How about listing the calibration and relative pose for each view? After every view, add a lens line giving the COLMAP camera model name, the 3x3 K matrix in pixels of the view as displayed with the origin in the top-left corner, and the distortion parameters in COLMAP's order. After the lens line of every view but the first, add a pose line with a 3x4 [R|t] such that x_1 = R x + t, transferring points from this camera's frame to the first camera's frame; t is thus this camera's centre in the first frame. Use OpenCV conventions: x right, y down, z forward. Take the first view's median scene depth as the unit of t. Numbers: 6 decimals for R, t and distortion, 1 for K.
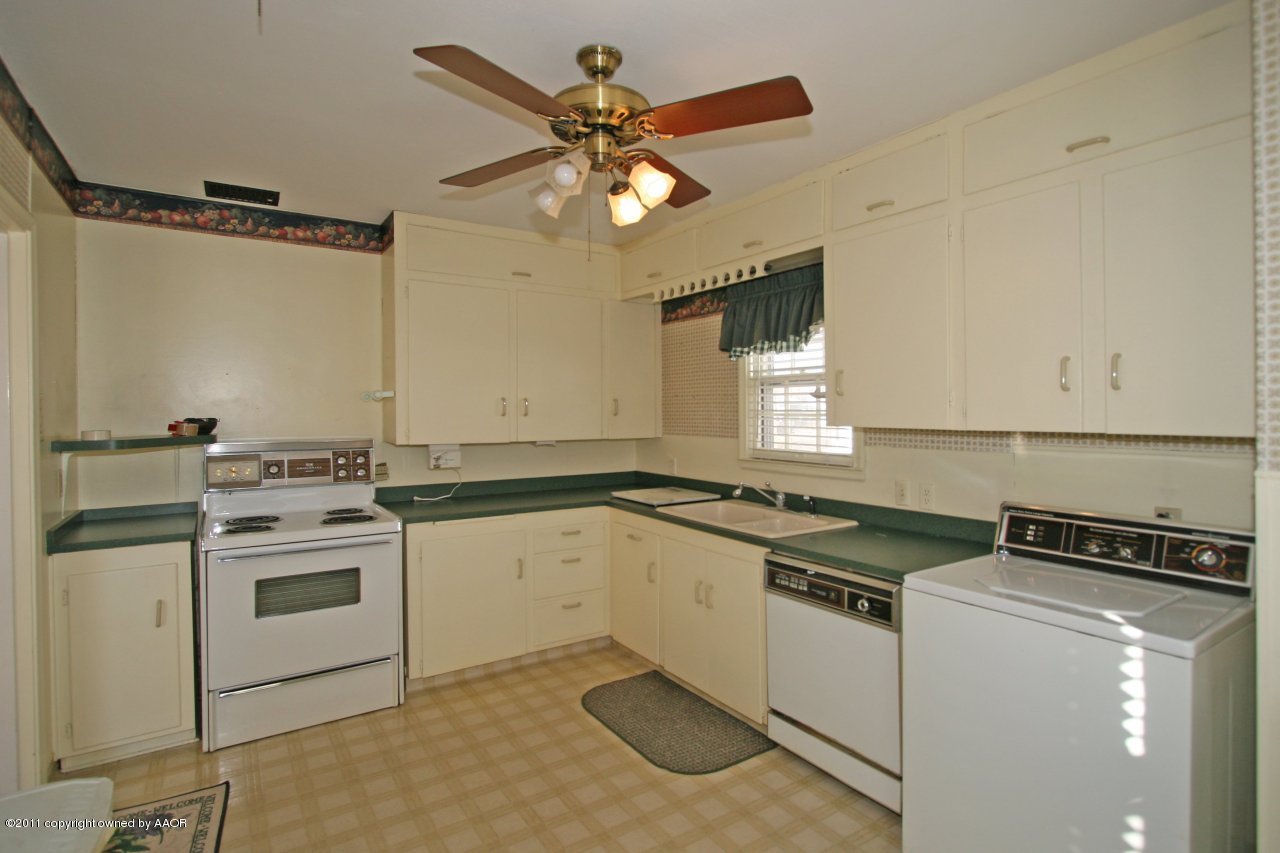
lens RADIAL K [[617.5, 0, 641.9], [0, 617.5, 419.0], [0, 0, 1]] dist [0.000380, 0.000567]
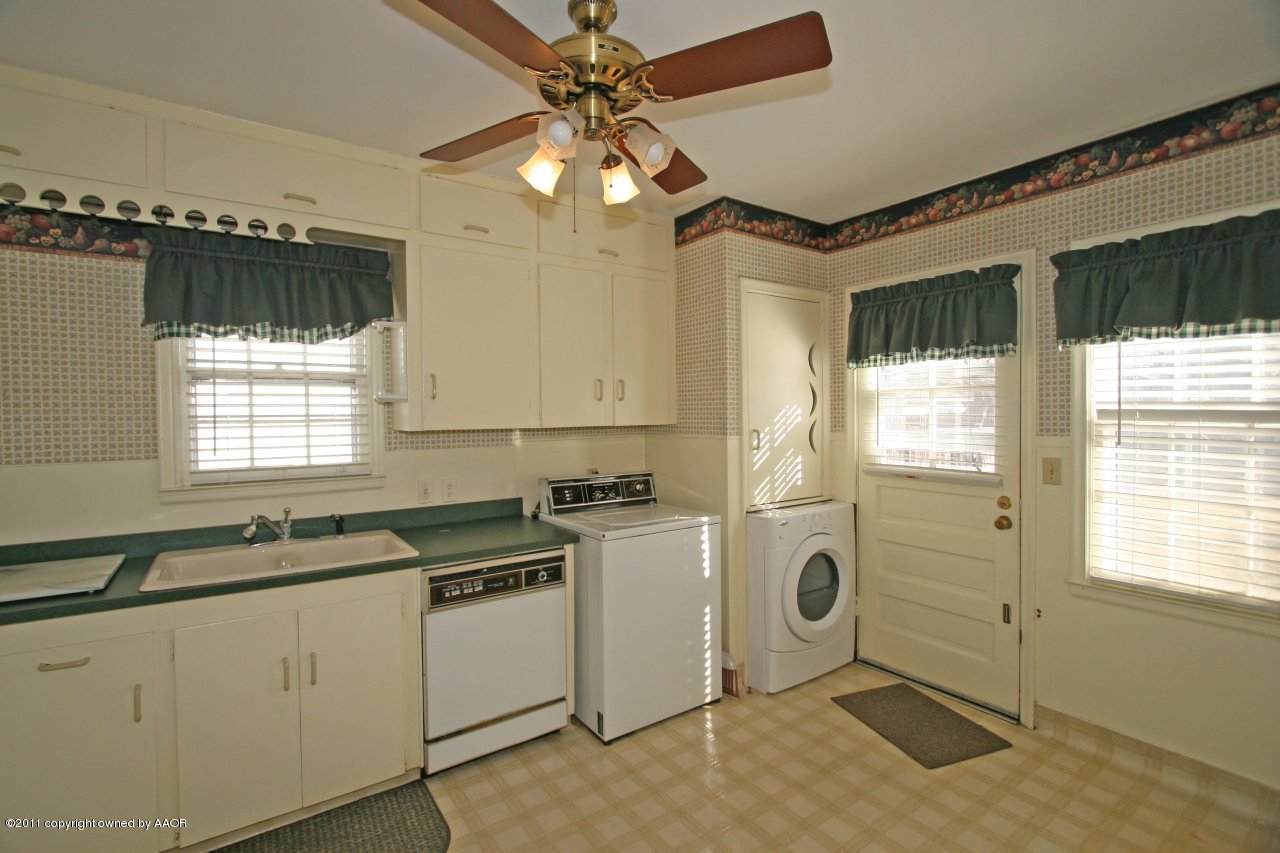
lens RADIAL K [[621.2, 0, 640.0], [0, 621.2, 426.5], [0, 0, 1]] dist [-0.001147, 0.000252]
pose [[-0.019353, -0.021355, 0.999585, -0.762724], [0.025295, 0.999441, 0.021842, -0.007798], [-0.999493, 0.025707, -0.018802, 0.753582]]
